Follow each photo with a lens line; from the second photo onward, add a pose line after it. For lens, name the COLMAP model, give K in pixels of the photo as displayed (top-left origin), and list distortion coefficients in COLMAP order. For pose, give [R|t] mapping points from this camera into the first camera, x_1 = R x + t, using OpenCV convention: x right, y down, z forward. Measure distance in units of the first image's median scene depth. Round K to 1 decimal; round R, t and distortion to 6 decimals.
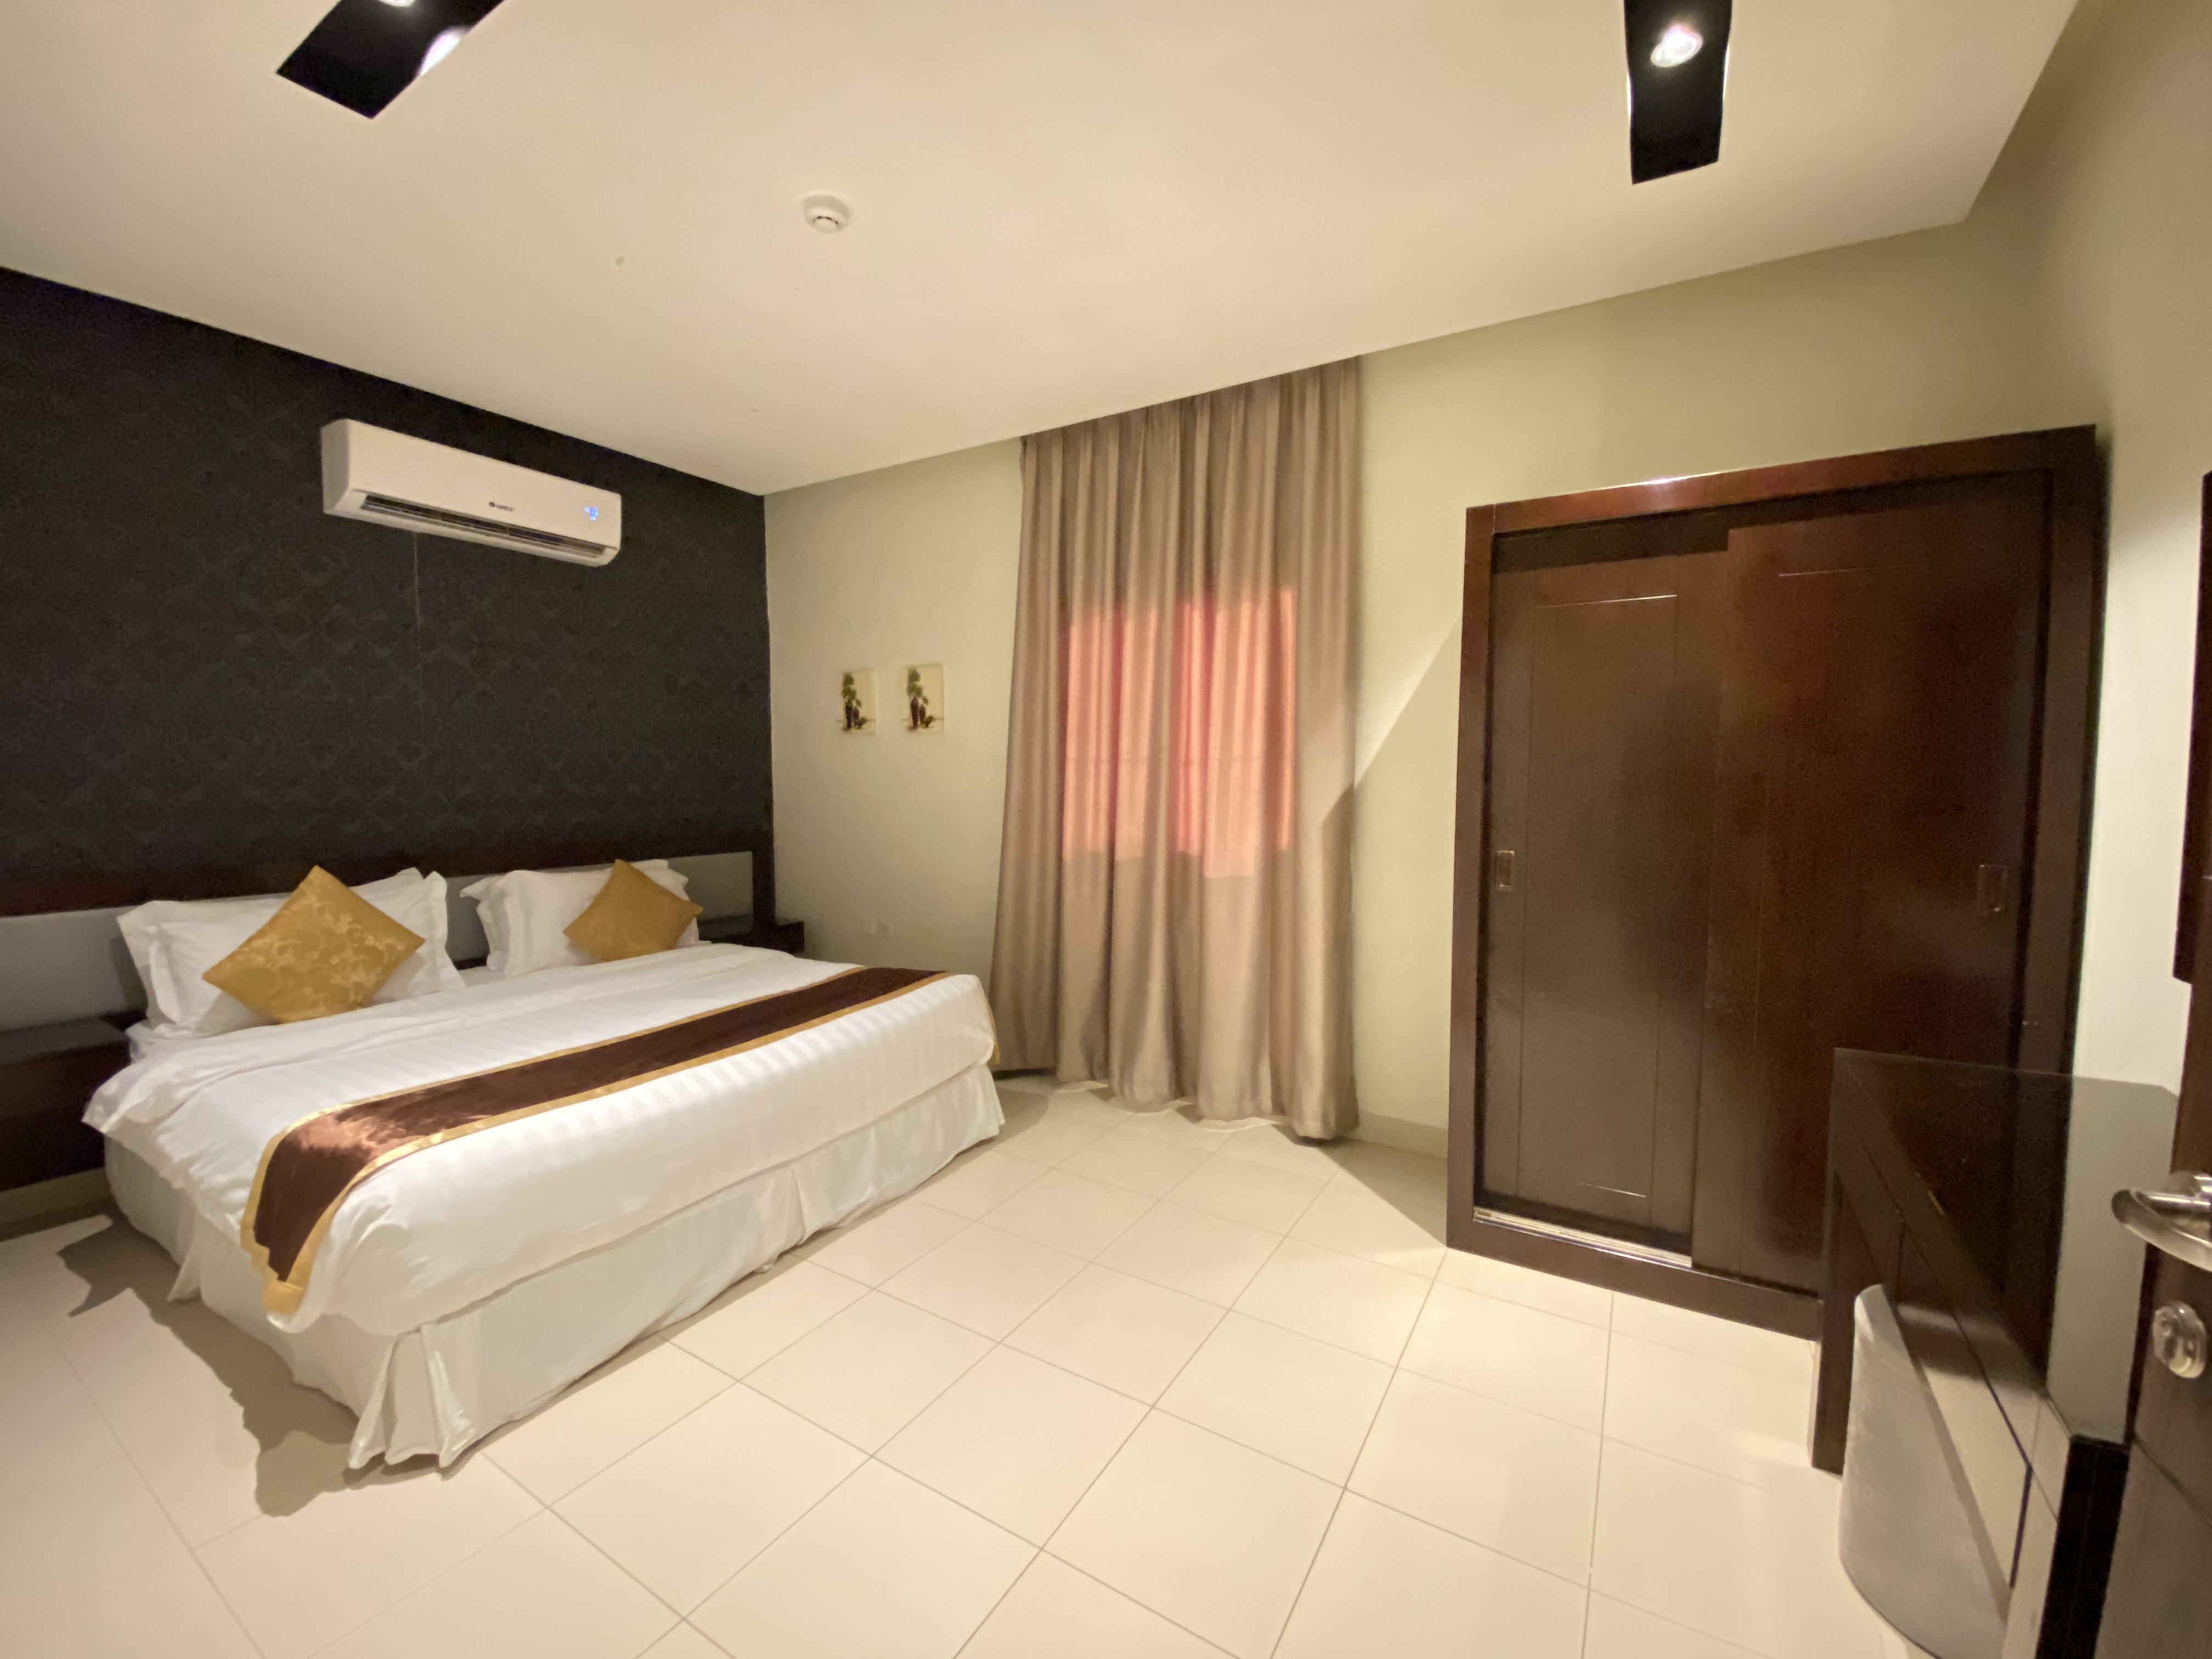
lens RADIAL K [[901.7, 0, 1106.0], [0, 901.7, 829.5], [0, 0, 1]] dist [0.051389, -0.044212]
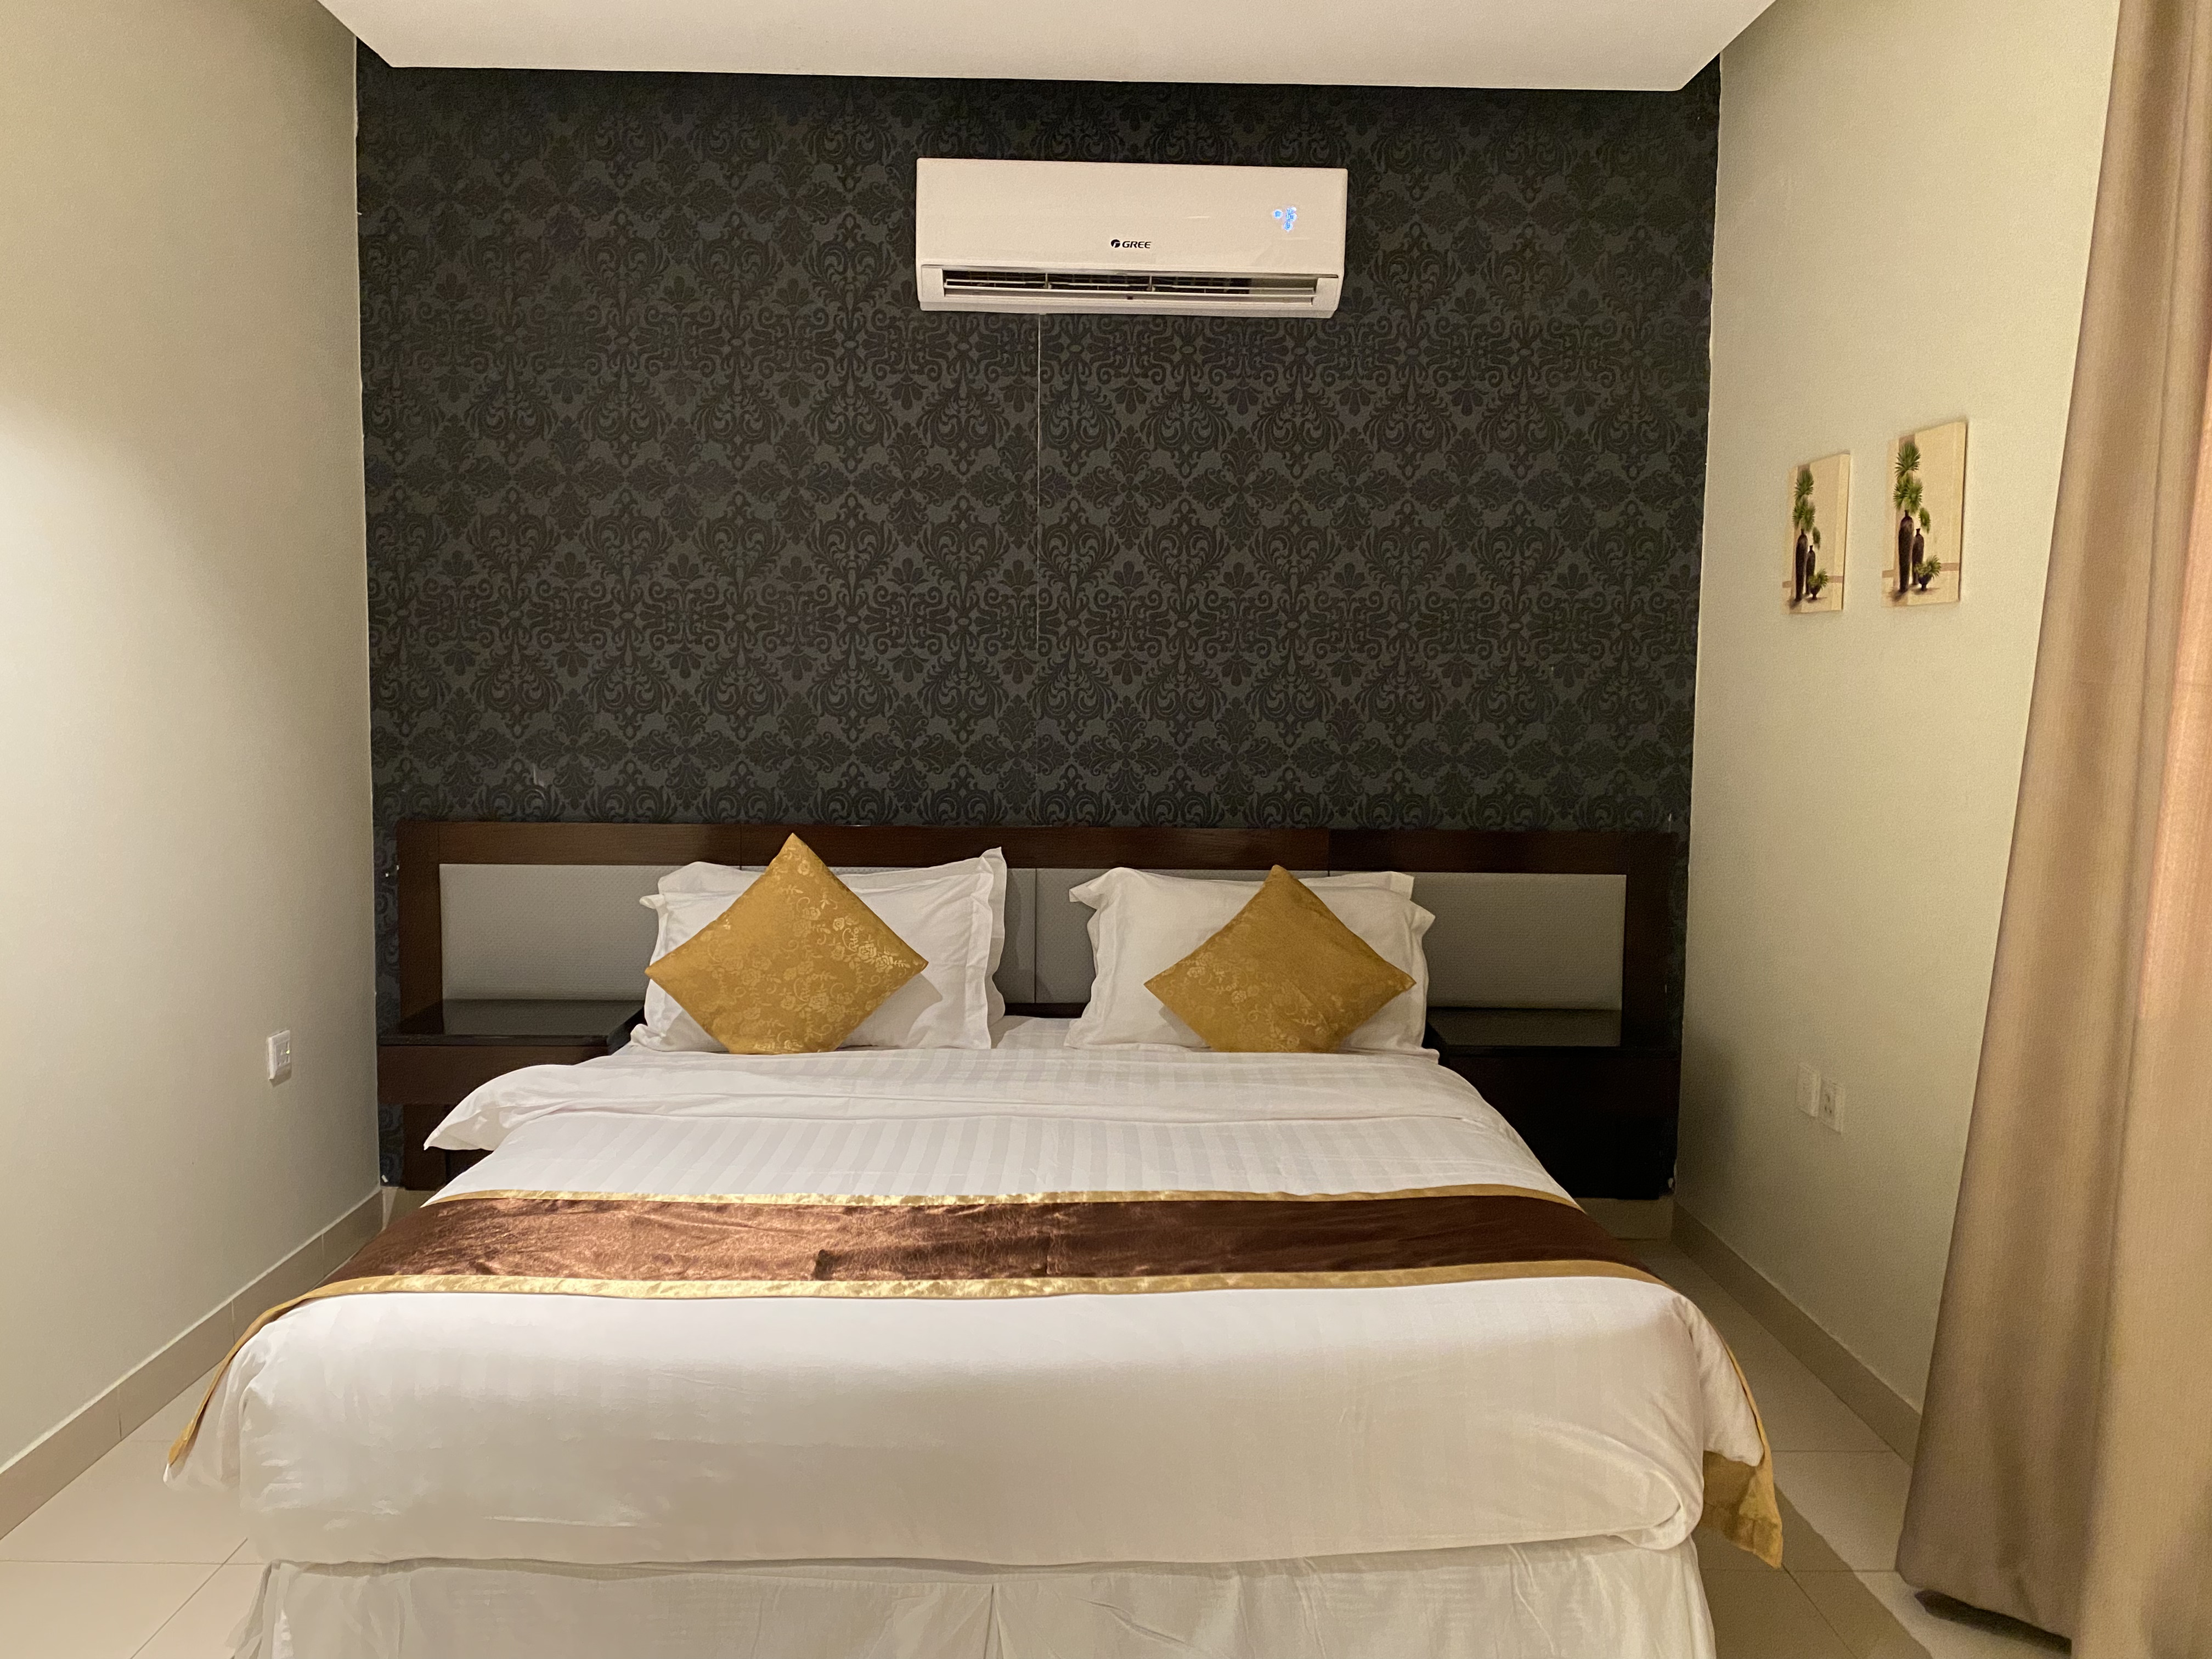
lens RADIAL K [[1680.3, 0, 1106.0], [0, 1680.3, 829.5], [0, 0, 1]] dist [0.056260, -0.058735]
pose [[0.519369, 0.081505, -0.850654, 0.292442], [-0.064368, 0.996345, 0.056164, -0.043627], [0.852122, 0.025585, 0.522717, 0.460518]]
